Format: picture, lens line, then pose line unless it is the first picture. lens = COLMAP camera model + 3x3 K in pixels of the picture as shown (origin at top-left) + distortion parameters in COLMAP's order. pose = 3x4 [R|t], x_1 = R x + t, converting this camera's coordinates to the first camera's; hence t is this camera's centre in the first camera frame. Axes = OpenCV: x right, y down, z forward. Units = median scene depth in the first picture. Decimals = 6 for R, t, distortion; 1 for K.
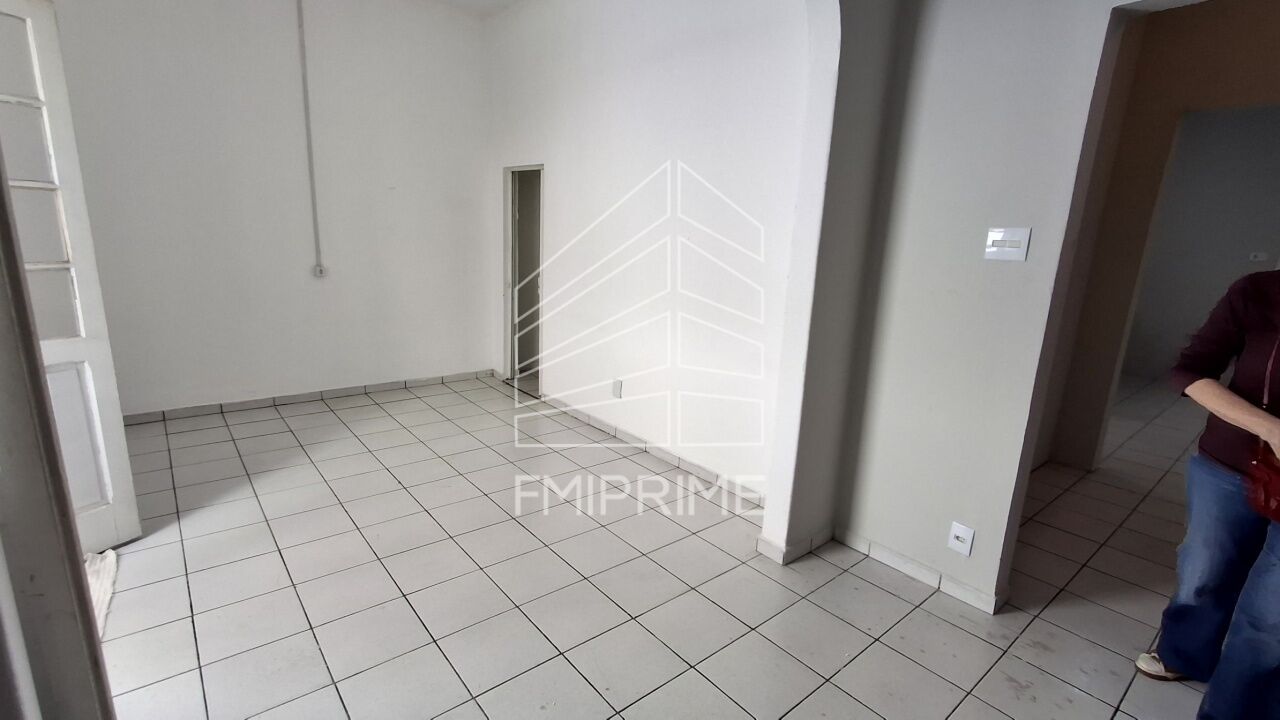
lens RADIAL K [[592.6, 0, 640.0], [0, 592.6, 360.0], [0, 0, 1]] dist [0.012563, 0.011115]
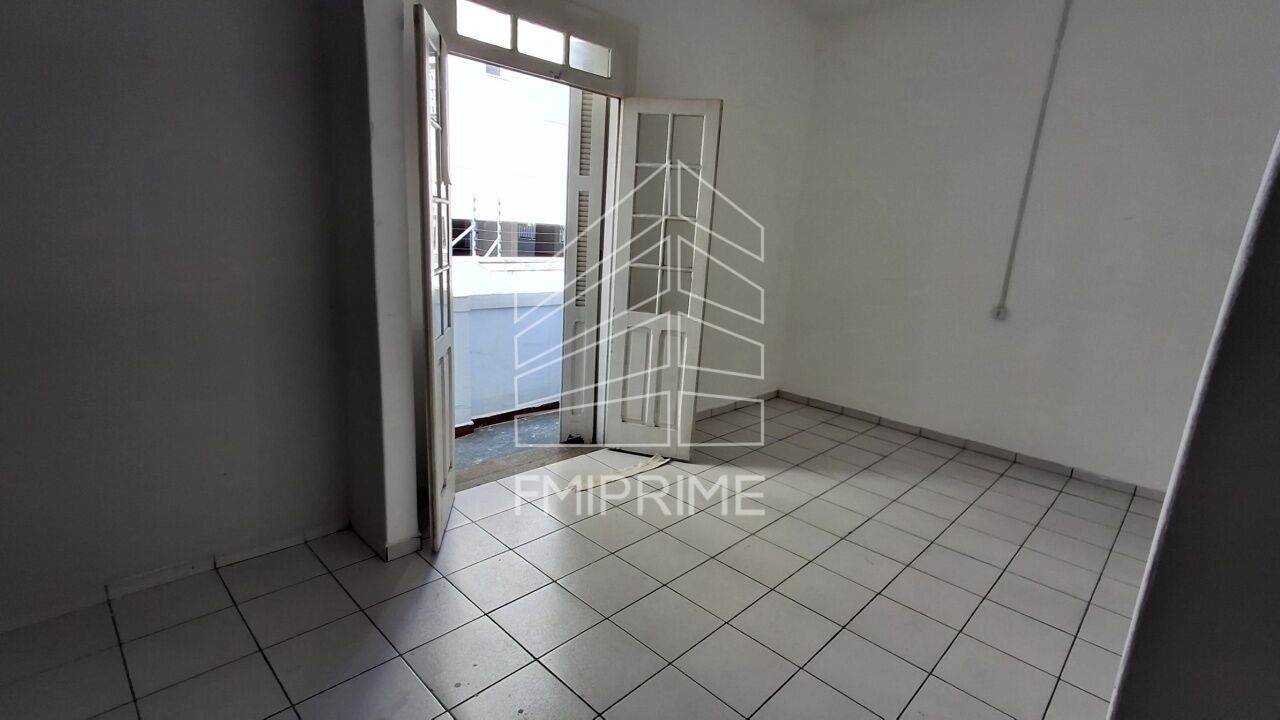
lens RADIAL K [[592.6, 0, 640.0], [0, 592.6, 360.0], [0, 0, 1]] dist [0.012563, 0.011115]
pose [[0.119320, 0.189383, -0.974627, 0.307874], [-0.270438, 0.950722, 0.151629, -0.074742], [0.955315, 0.245484, 0.164656, 0.368016]]
